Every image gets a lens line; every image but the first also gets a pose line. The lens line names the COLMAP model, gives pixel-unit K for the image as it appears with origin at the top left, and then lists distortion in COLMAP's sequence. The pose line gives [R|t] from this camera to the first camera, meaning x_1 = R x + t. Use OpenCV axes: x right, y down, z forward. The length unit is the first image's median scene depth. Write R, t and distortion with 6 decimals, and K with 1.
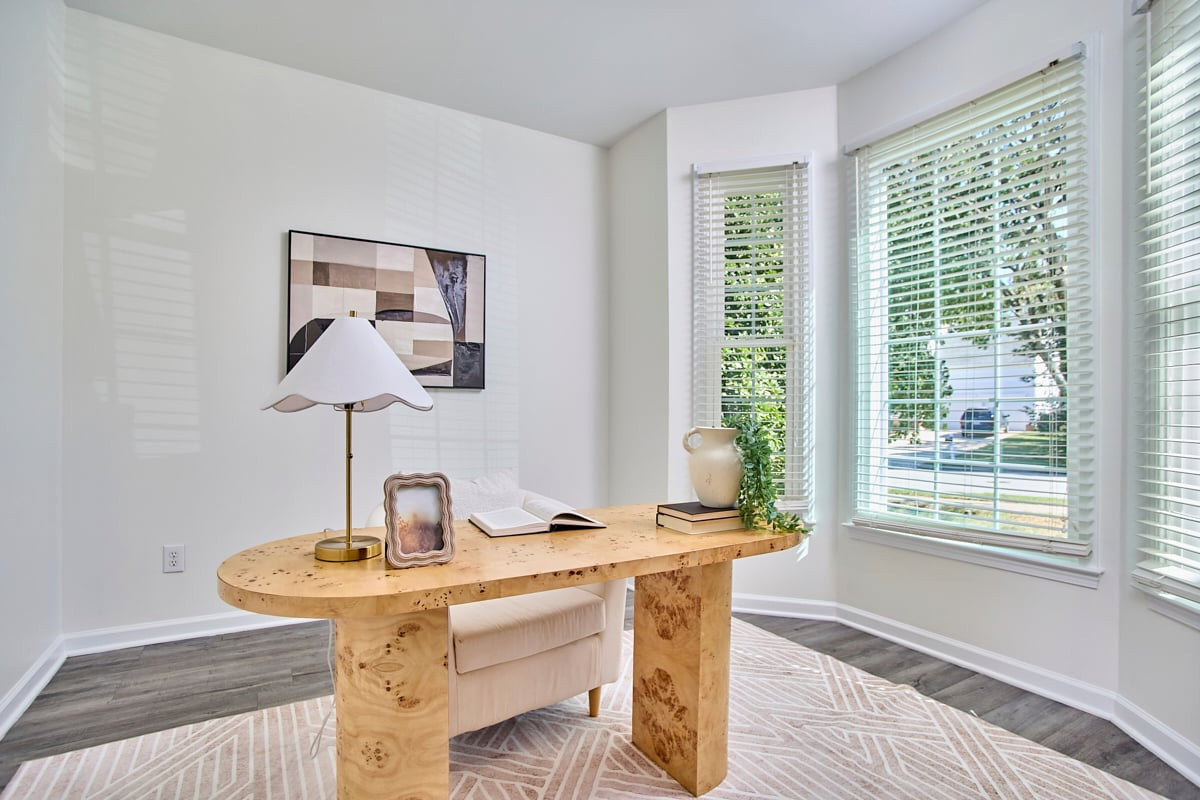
lens RADIAL K [[547.7, 0, 595.6], [0, 547.7, 402.9], [0, 0, 1]] dist [-0.067295, 0.023607]
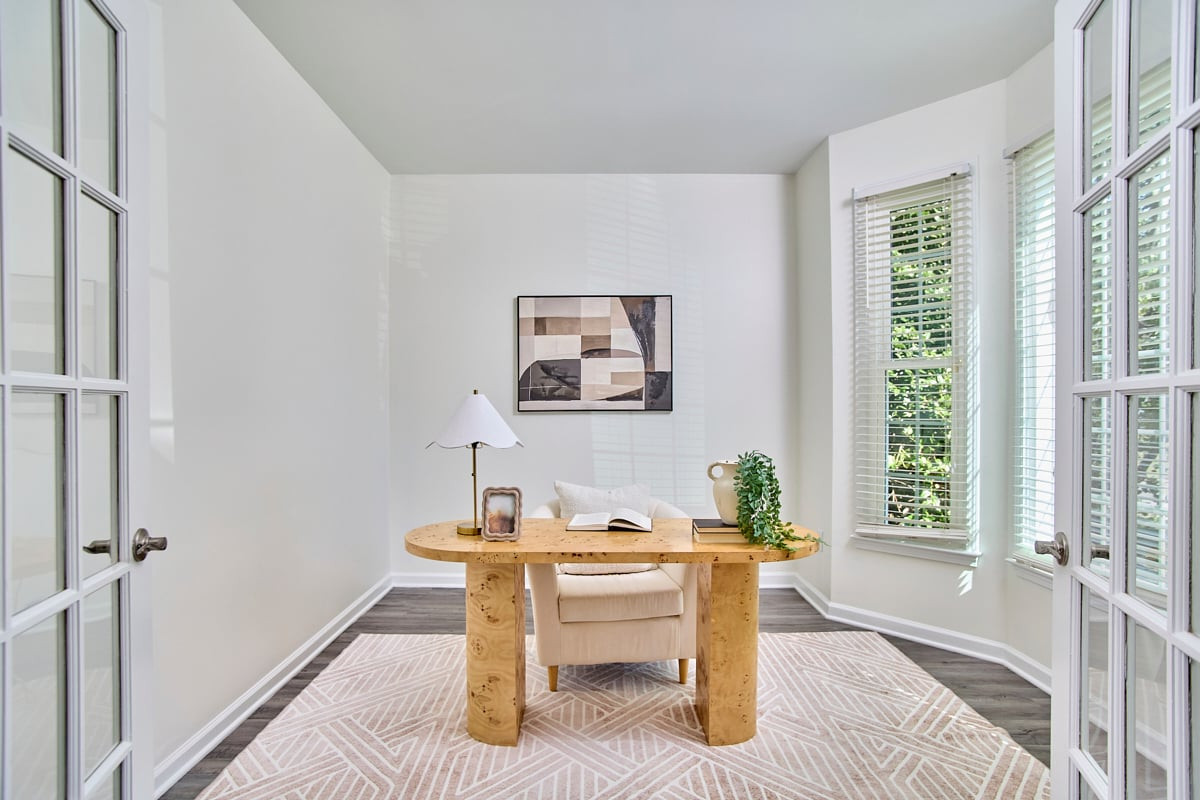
lens RADIAL K [[553.8, 0, 605.4], [0, 553.8, 411.8], [0, 0, 1]] dist [-0.064803, 0.027021]
pose [[0.884782, -0.005696, -0.465970, 0.313404], [0.009418, 0.999940, 0.005659, -0.045582], [0.465910, -0.009395, 0.884782, -0.151900]]
